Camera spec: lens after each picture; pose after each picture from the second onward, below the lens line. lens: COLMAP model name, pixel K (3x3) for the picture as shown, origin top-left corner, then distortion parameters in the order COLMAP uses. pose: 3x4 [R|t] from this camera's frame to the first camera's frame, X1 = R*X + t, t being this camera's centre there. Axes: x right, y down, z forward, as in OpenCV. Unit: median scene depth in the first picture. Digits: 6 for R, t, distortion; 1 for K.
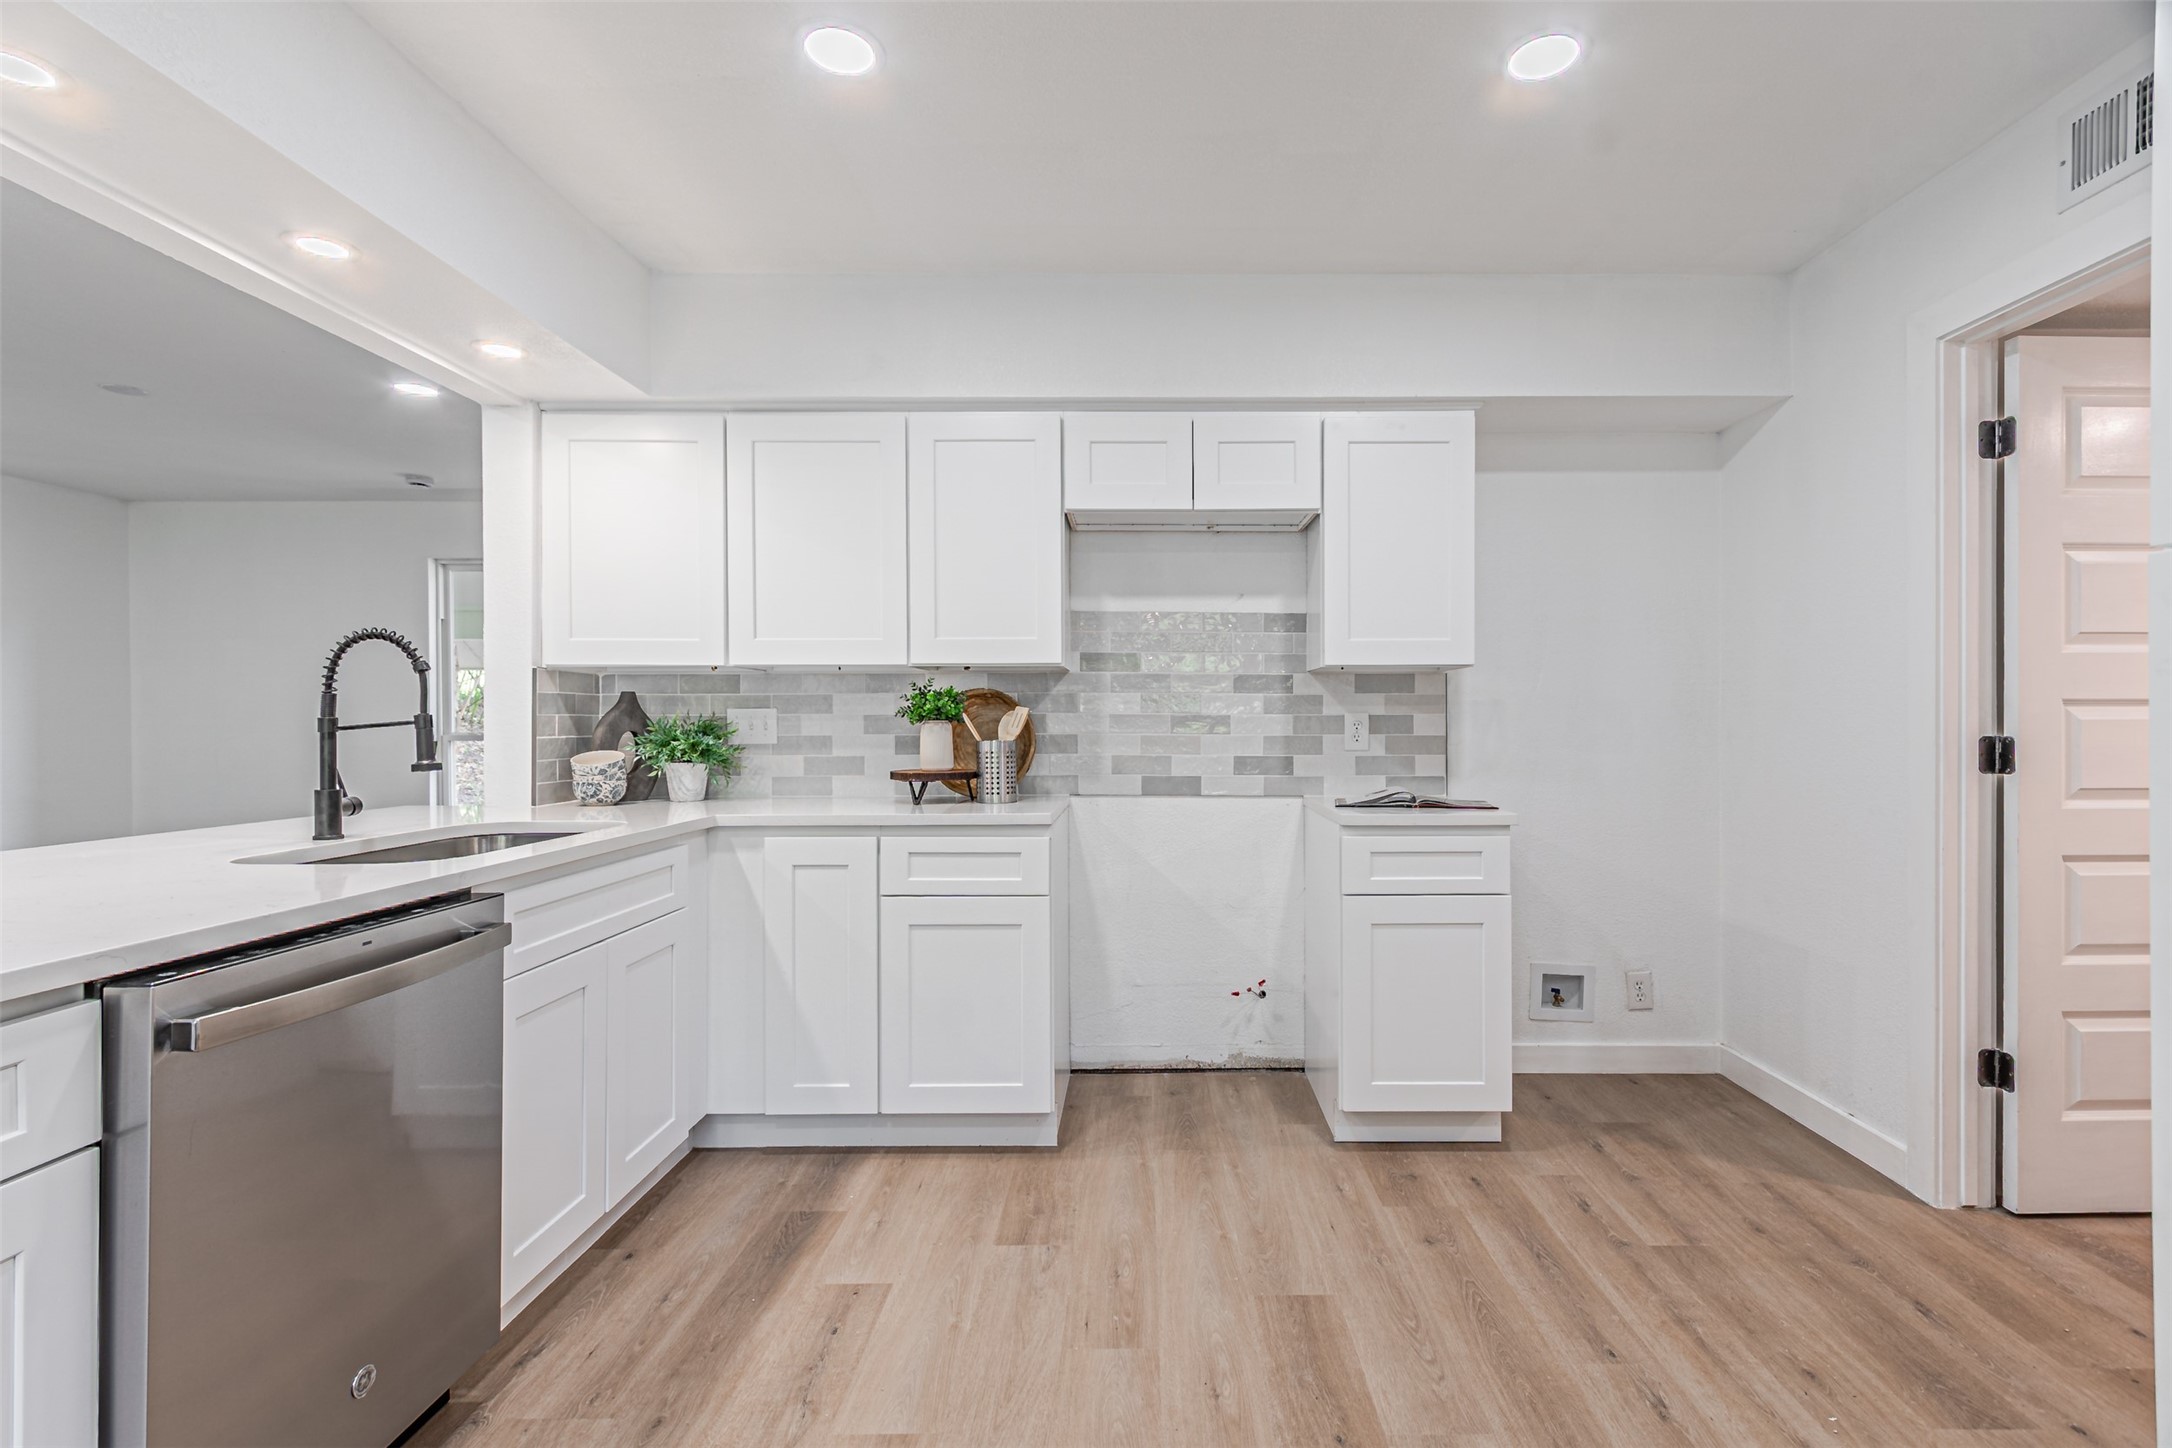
lens RADIAL K [[990.3, 0, 1149.9], [0, 990.3, 725.2], [0, 0, 1]] dist [0.004676, -0.000511]
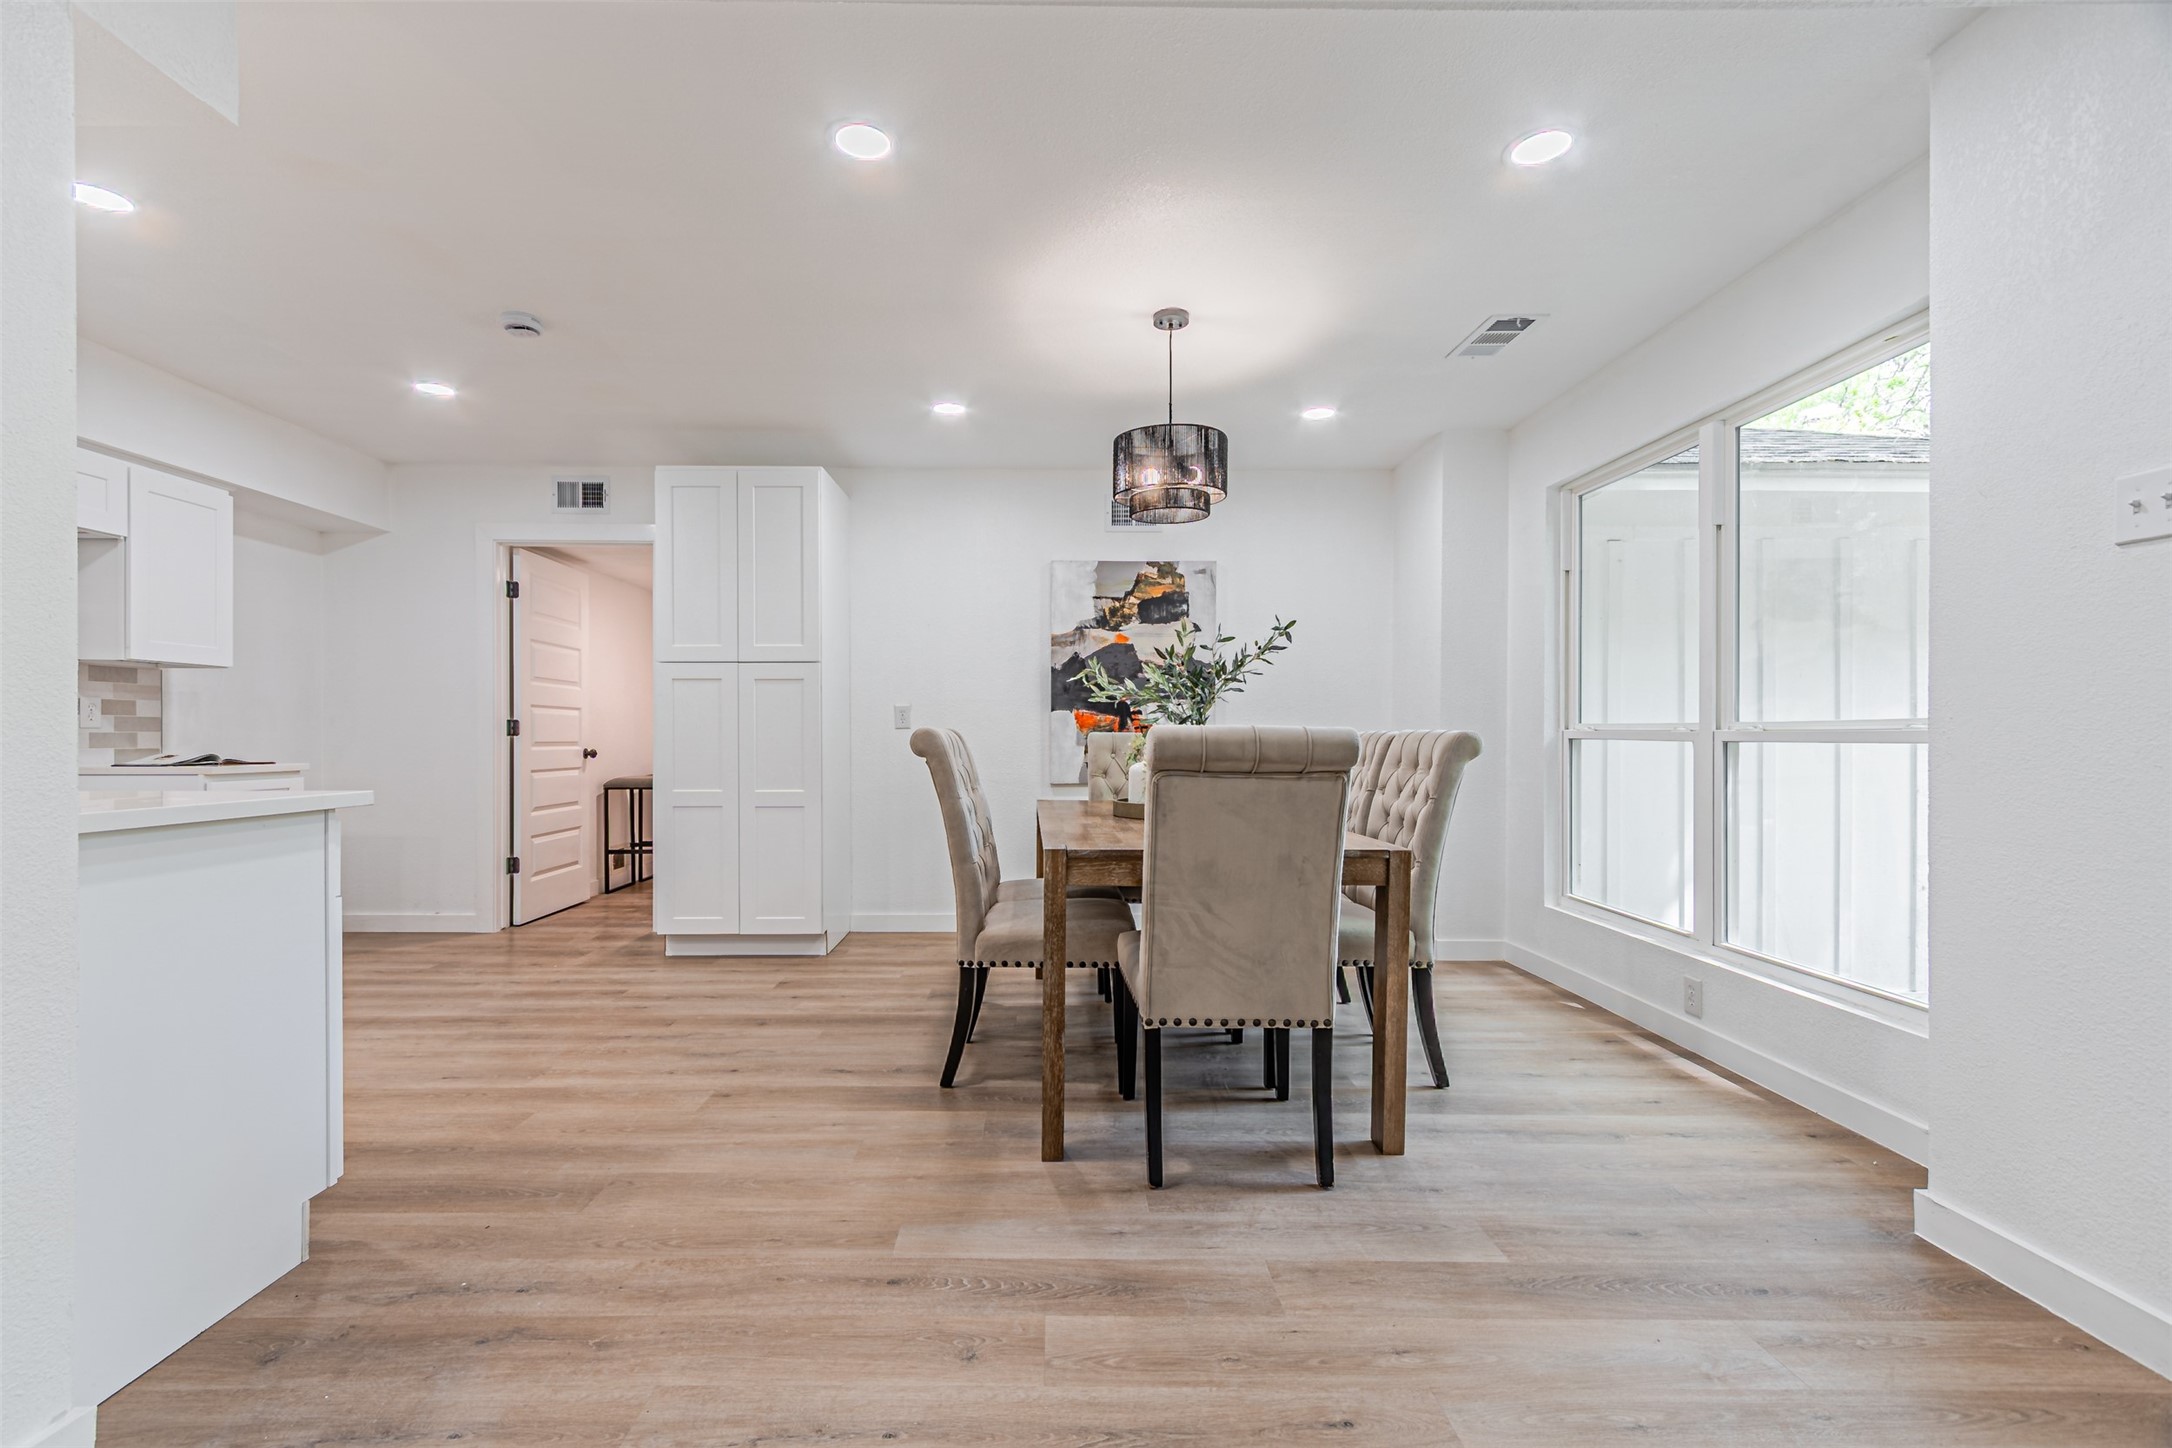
lens RADIAL K [[935.5, 0, 1057.7], [0, 935.5, 741.1], [0, 0, 1]] dist [0.002685, -0.000080]
pose [[0.000843, -0.001788, 0.999998, -1.050501], [0.003212, 0.999993, 0.001786, 0.048528], [-0.999994, 0.003210, 0.000848, -0.209473]]
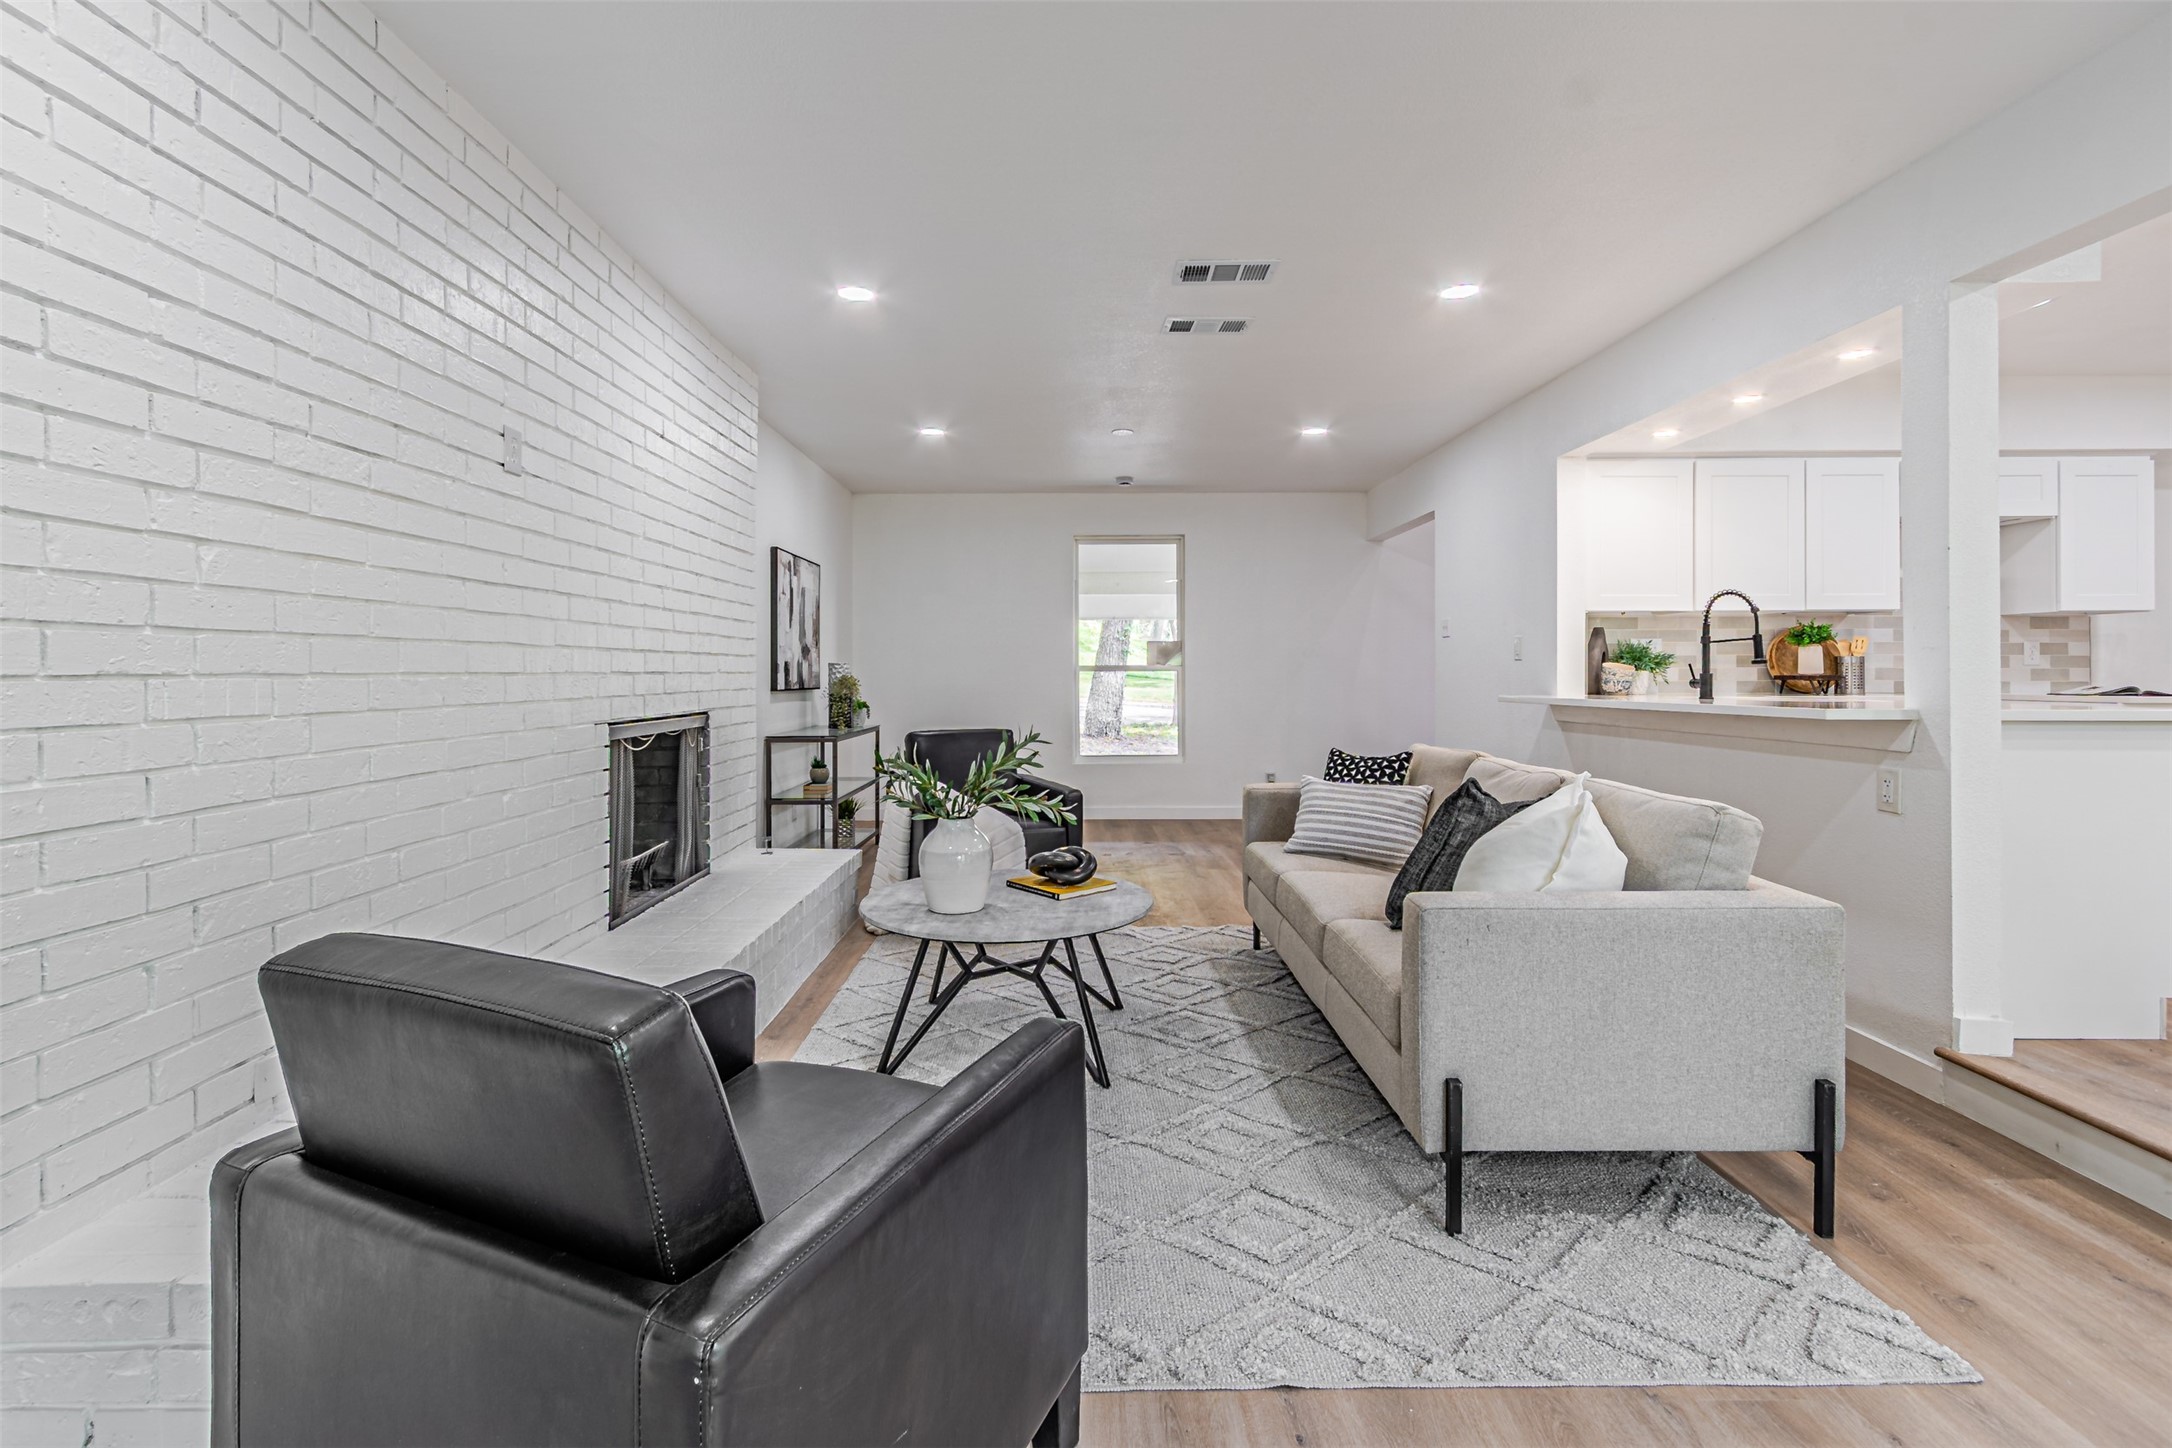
lens RADIAL K [[973.1, 0, 1060.0], [0, 973.1, 678.1], [0, 0, 1]] dist [-0.000559, -0.001008]
pose [[0.999698, 0.000477, -0.024566, -1.448776], [-0.000519, 0.999998, -0.001727, 0.055452], [0.024565, 0.001739, 0.999697, -0.649776]]
